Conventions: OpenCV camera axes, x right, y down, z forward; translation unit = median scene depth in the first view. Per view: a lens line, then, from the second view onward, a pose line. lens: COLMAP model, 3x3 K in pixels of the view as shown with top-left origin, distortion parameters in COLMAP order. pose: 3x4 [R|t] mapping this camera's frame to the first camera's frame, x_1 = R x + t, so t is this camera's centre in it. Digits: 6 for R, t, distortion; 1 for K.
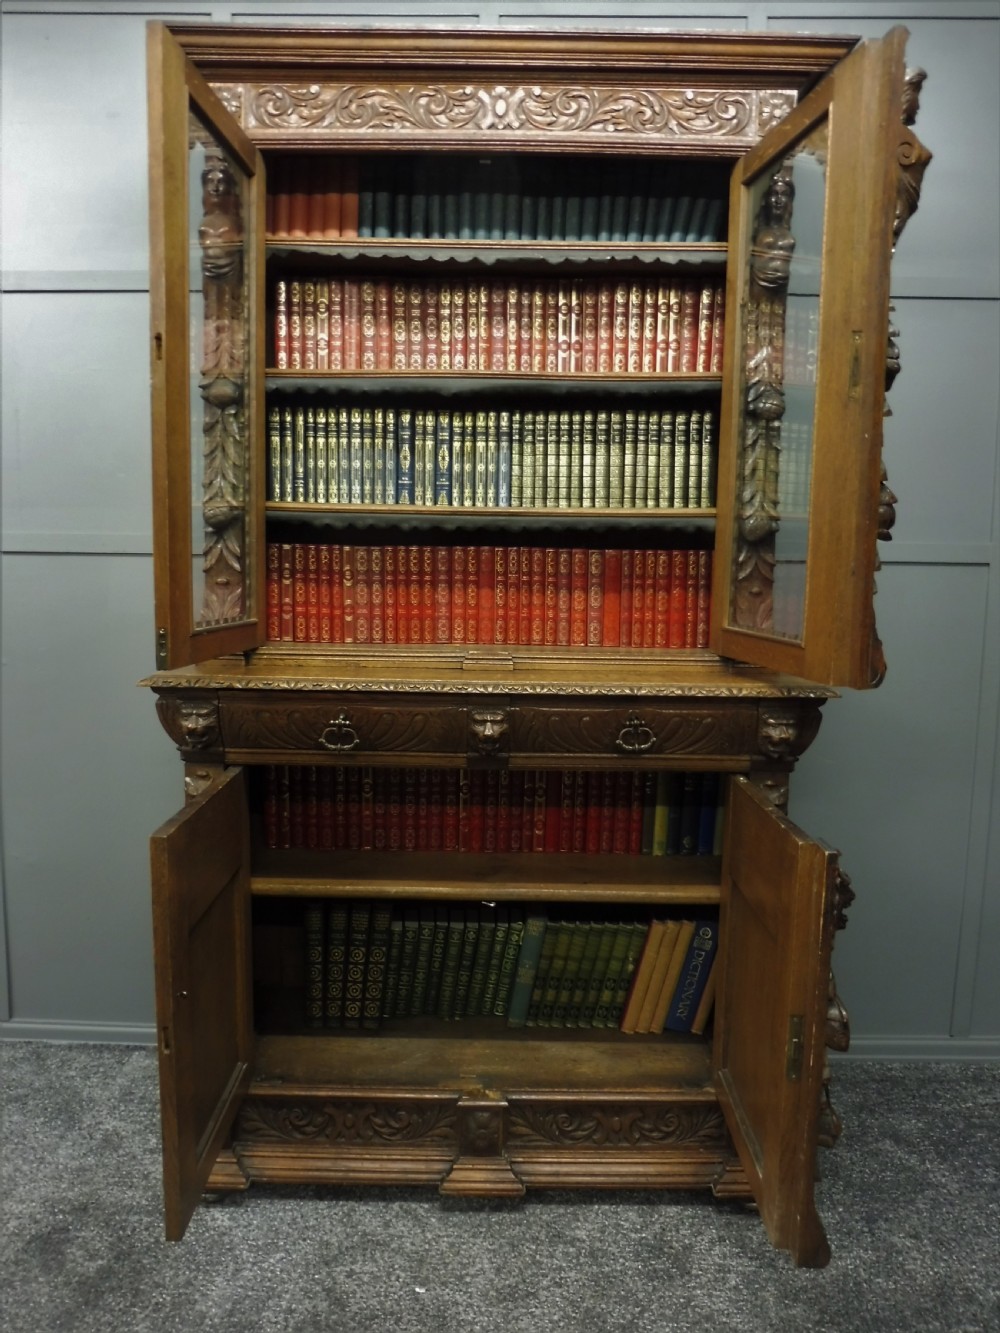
lens RADIAL K [[969.1, 0, 488.1], [0, 969.1, 673.4], [0, 0, 1]] dist [-0.050458, 0.016110]
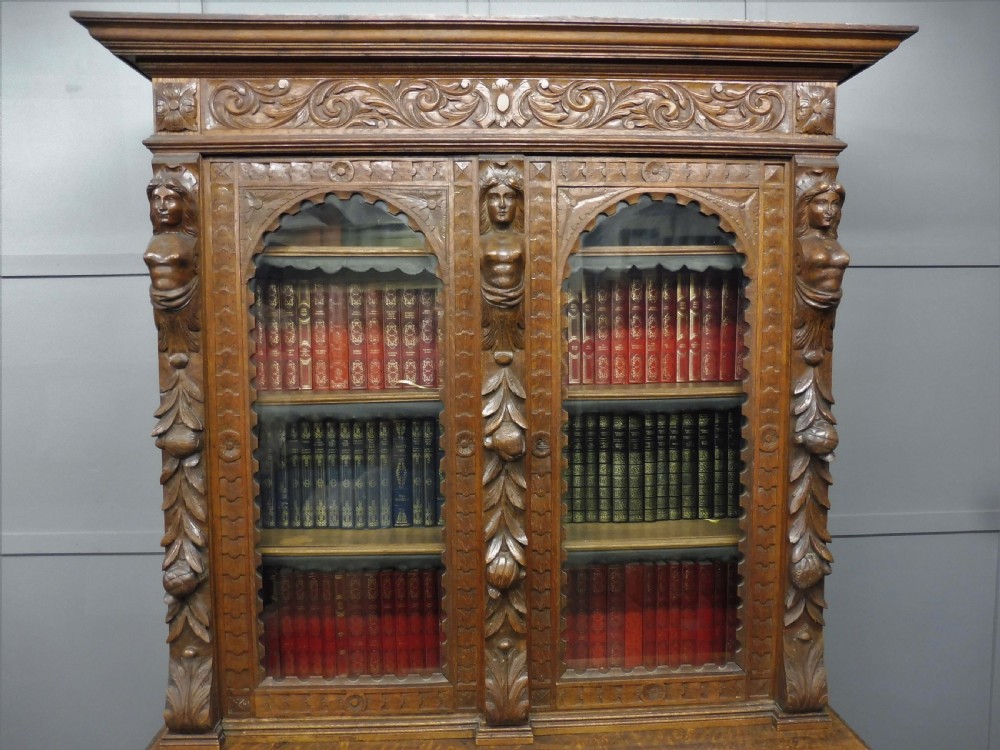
lens RADIAL K [[727.0, 0, 500.6], [0, 727.0, 378.4], [0, 0, 1]] dist [-0.050458, 0.016110]
pose [[0.998488, -0.027535, 0.047584, -0.025731], [0.029872, 0.998347, -0.049101, -0.304297], [-0.046153, 0.050449, 0.997660, 0.353291]]
